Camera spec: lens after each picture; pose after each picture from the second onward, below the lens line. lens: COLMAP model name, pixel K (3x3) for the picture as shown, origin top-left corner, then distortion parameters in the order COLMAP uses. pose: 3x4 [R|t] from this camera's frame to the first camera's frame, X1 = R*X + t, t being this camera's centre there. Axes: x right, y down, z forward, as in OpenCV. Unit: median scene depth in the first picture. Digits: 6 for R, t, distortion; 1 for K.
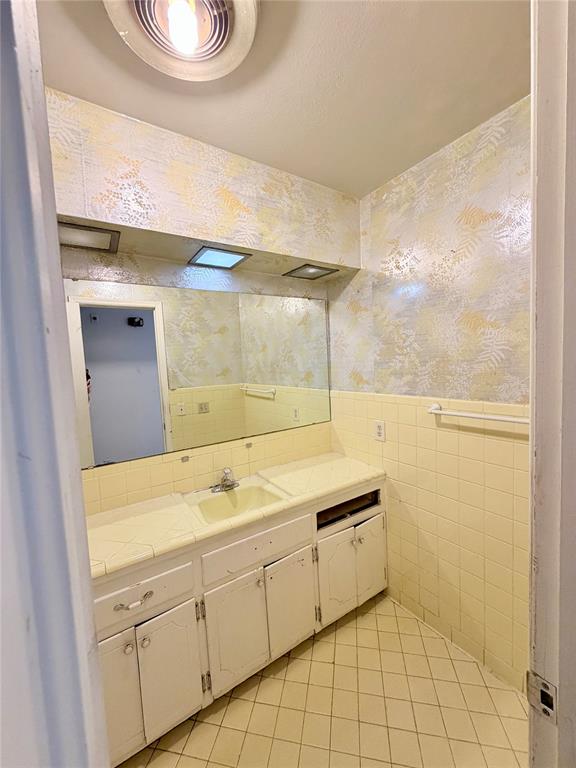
lens RADIAL K [[306.8, 0, 287.7], [0, 306.8, 382.7], [0, 0, 1]] dist [0.000942, 0.000159]
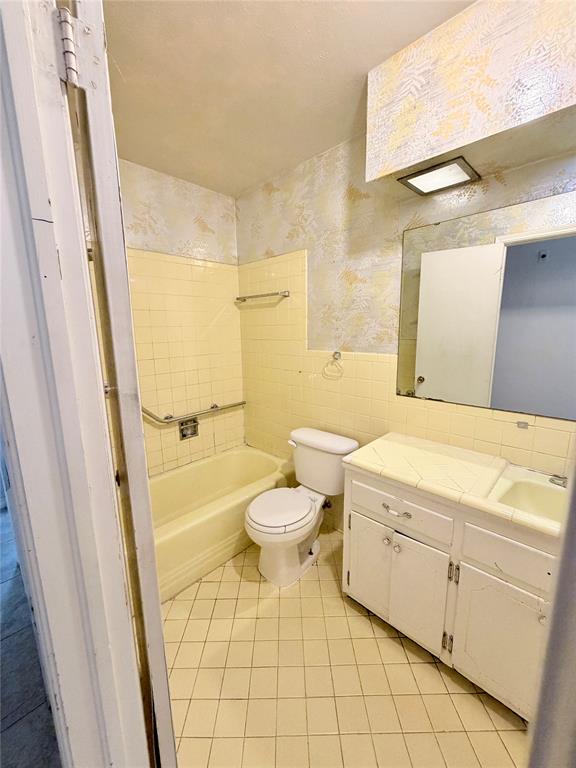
lens RADIAL K [[306.8, 0, 287.2], [0, 306.8, 383.1], [0, 0, 1]] dist [0.000942, 0.000159]
pose [[0.211704, 0.220778, -0.952071, 0.356217], [-0.063981, 0.975192, 0.211913, 0.012834], [0.975237, 0.016052, 0.220577, 0.278948]]
